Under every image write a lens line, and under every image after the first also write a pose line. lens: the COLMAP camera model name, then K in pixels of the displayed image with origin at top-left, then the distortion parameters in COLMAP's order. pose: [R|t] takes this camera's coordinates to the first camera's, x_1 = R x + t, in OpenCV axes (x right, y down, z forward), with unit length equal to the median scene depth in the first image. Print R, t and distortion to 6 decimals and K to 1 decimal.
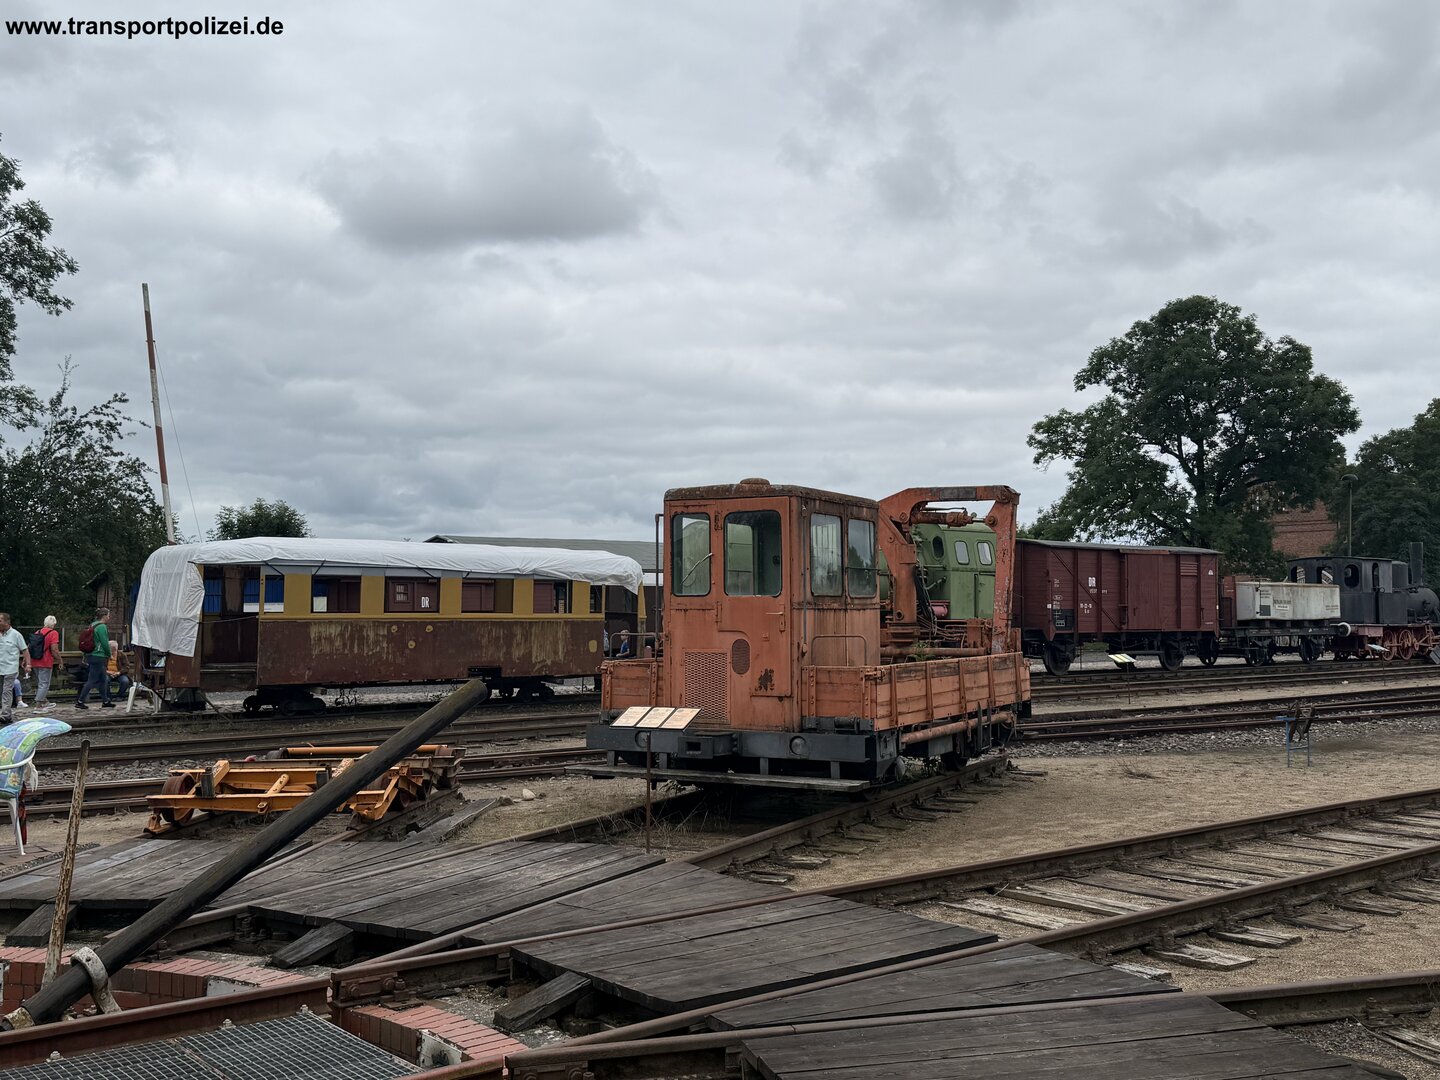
lens RADIAL K [[1421.9, 0, 709.2], [0, 1421.9, 538.1], [0, 0, 1]] dist [0.003622, 0.000000]
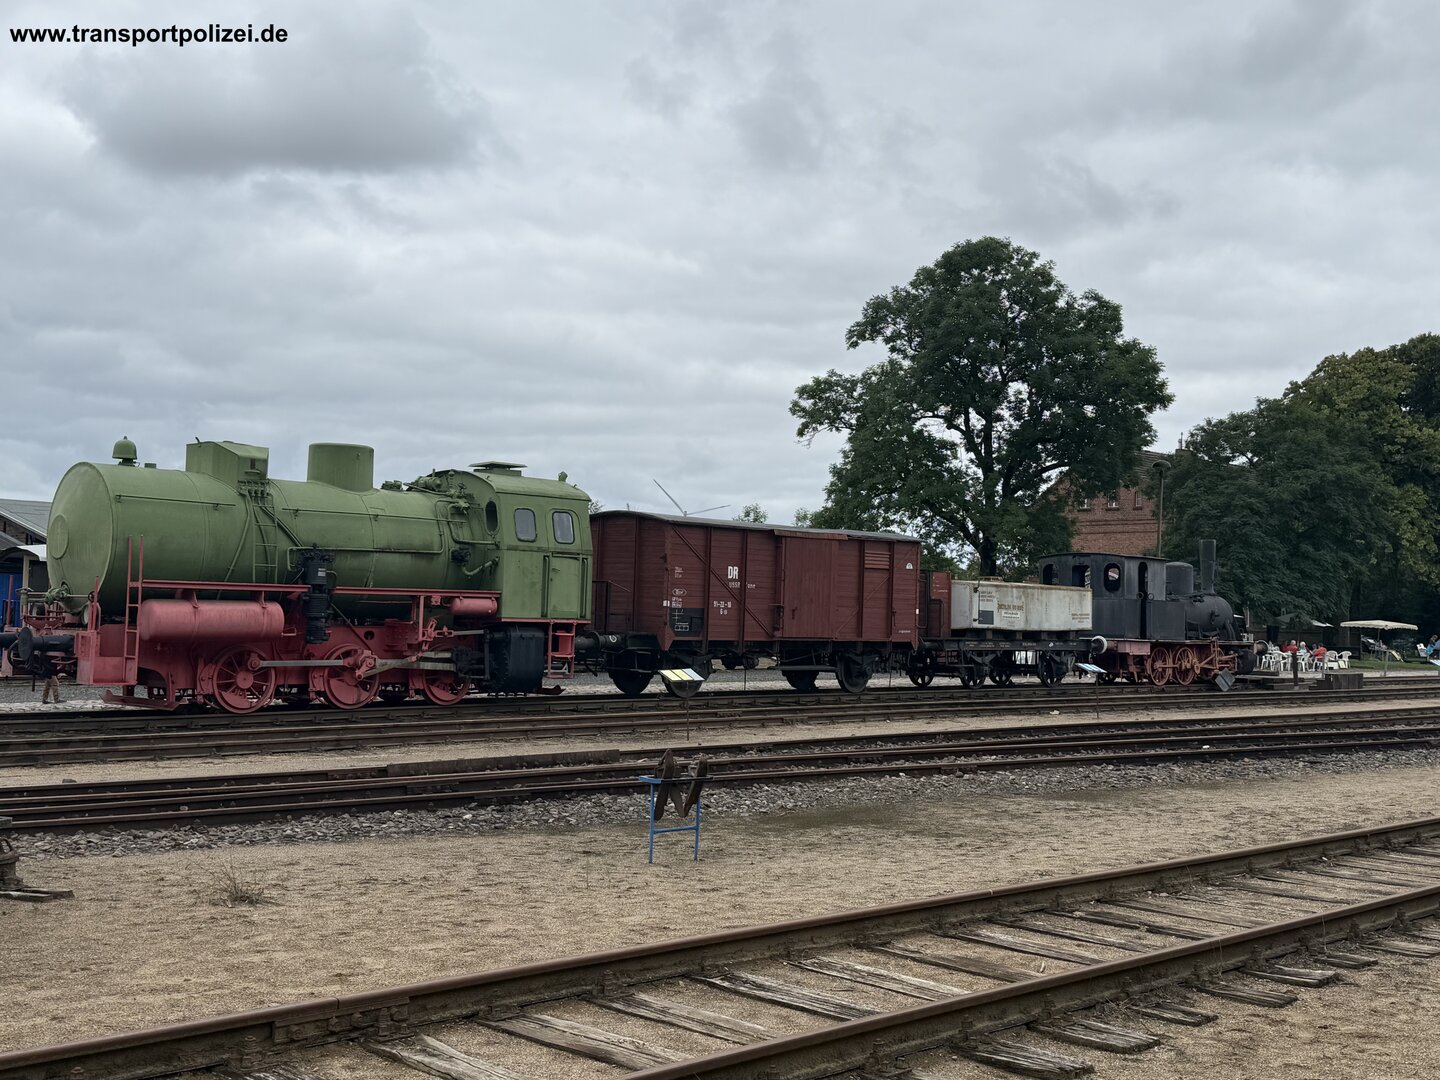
lens RADIAL K [[1616.4, 0, 726.0], [0, 1616.4, 543.0], [0, 0, 1]] dist [0.038984, 0.000000]
pose [[0.993613, 0.027204, 0.109510, 0.089809], [-0.027848, 0.999603, 0.004348, 0.006134], [-0.109349, -0.007370, 0.993976, 0.081630]]
